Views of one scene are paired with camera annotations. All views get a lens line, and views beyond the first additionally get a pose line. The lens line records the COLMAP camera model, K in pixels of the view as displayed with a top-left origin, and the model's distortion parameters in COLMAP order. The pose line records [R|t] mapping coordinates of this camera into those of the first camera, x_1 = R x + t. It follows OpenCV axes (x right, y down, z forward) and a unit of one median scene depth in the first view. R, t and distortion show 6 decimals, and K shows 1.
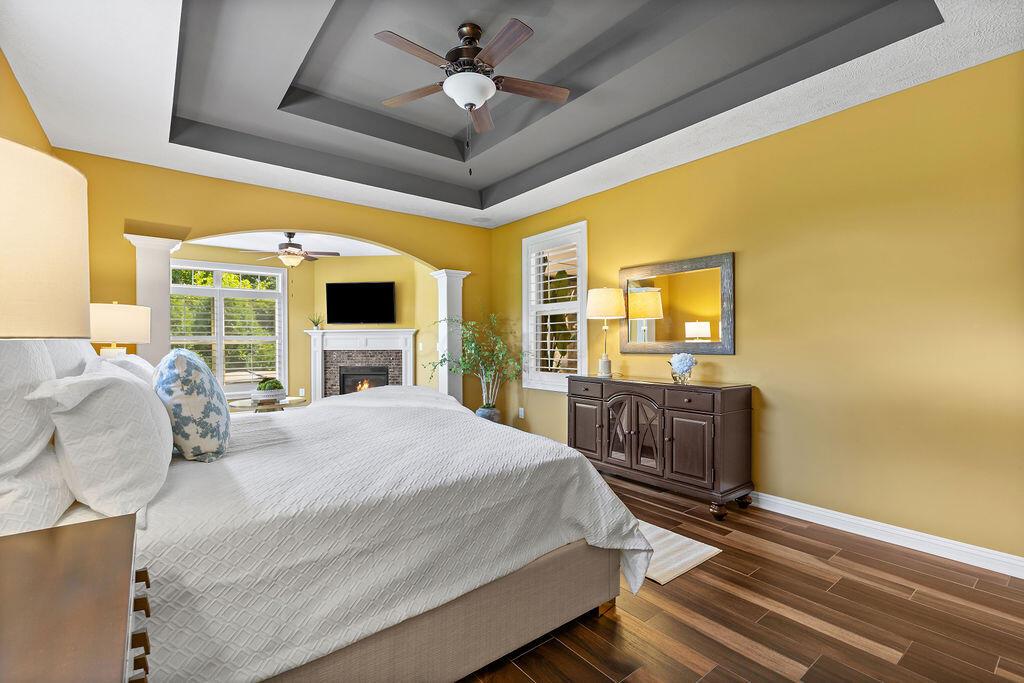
lens RADIAL K [[458.0, 0, 517.7], [0, 458.0, 340.9], [0, 0, 1]] dist [-0.000404, 0.000070]
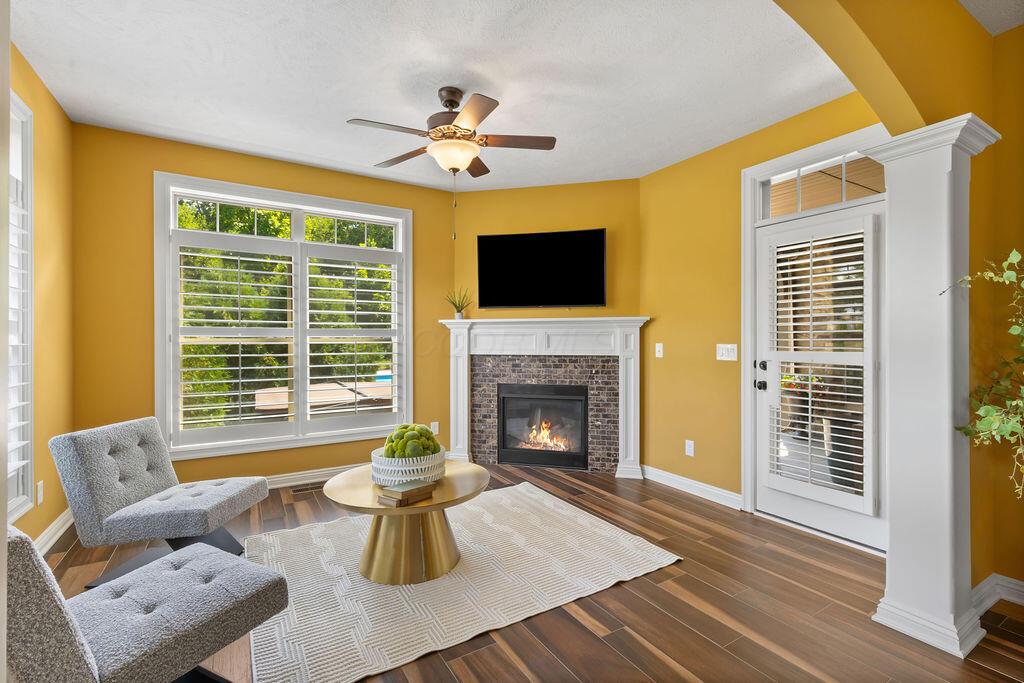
lens RADIAL K [[458.0, 0, 517.7], [0, 458.0, 340.9], [0, 0, 1]] dist [-0.000404, 0.000070]
pose [[0.991507, 0.003685, -0.130001, -0.295083], [-0.003304, 0.999990, 0.003146, 0.001038], [0.130011, -0.002689, 0.991509, 0.448299]]
